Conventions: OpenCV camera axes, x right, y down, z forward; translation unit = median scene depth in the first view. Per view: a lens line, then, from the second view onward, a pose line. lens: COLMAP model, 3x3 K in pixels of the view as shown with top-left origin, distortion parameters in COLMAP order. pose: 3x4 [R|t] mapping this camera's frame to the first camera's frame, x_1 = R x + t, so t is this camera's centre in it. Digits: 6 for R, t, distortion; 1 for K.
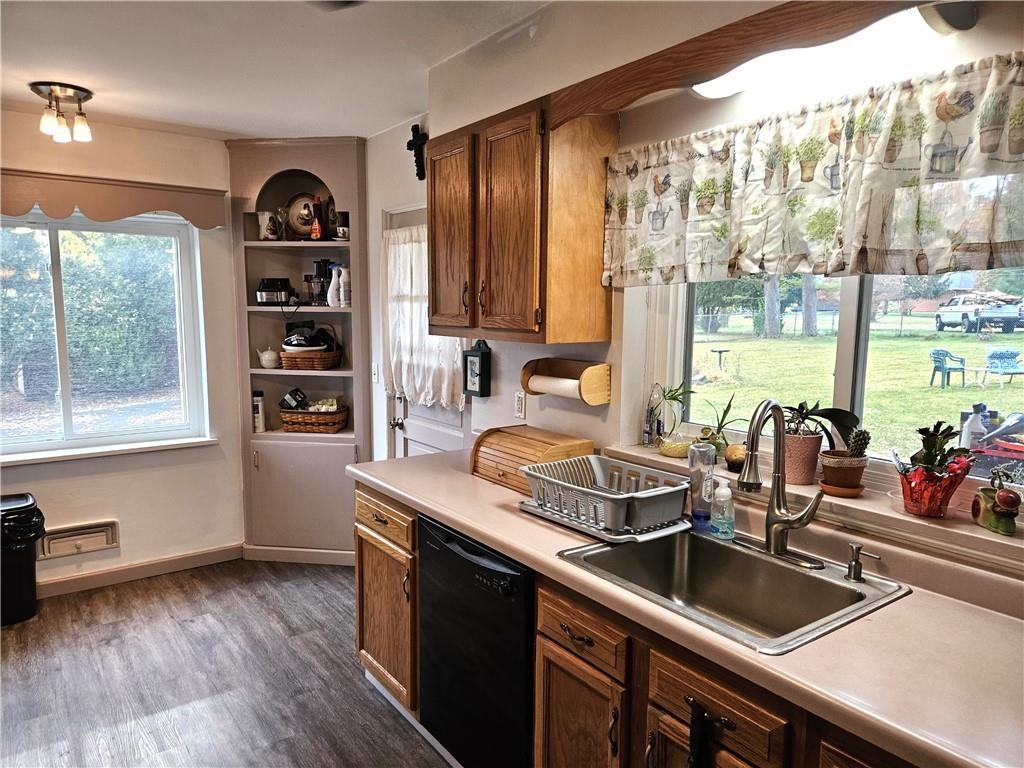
lens RADIAL K [[690.9, 0, 513.7], [0, 690.9, 386.4], [0, 0, 1]] dist [0.030938, -0.007384]
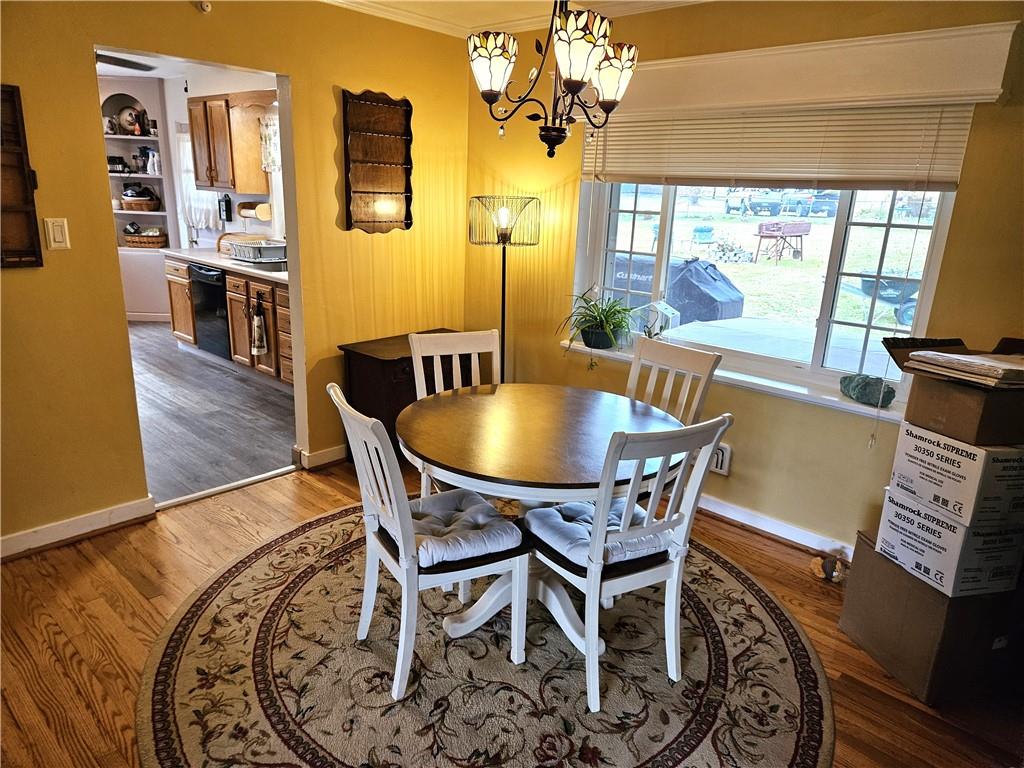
lens RADIAL K [[690.9, 0, 509.4], [0, 690.9, 386.5], [0, 0, 1]] dist [0.030938, -0.007384]
pose [[0.983466, -0.020493, 0.179929, 0.317312], [-0.010574, 0.985383, 0.170025, 0.109654], [-0.180783, -0.169117, 0.968874, -1.020857]]
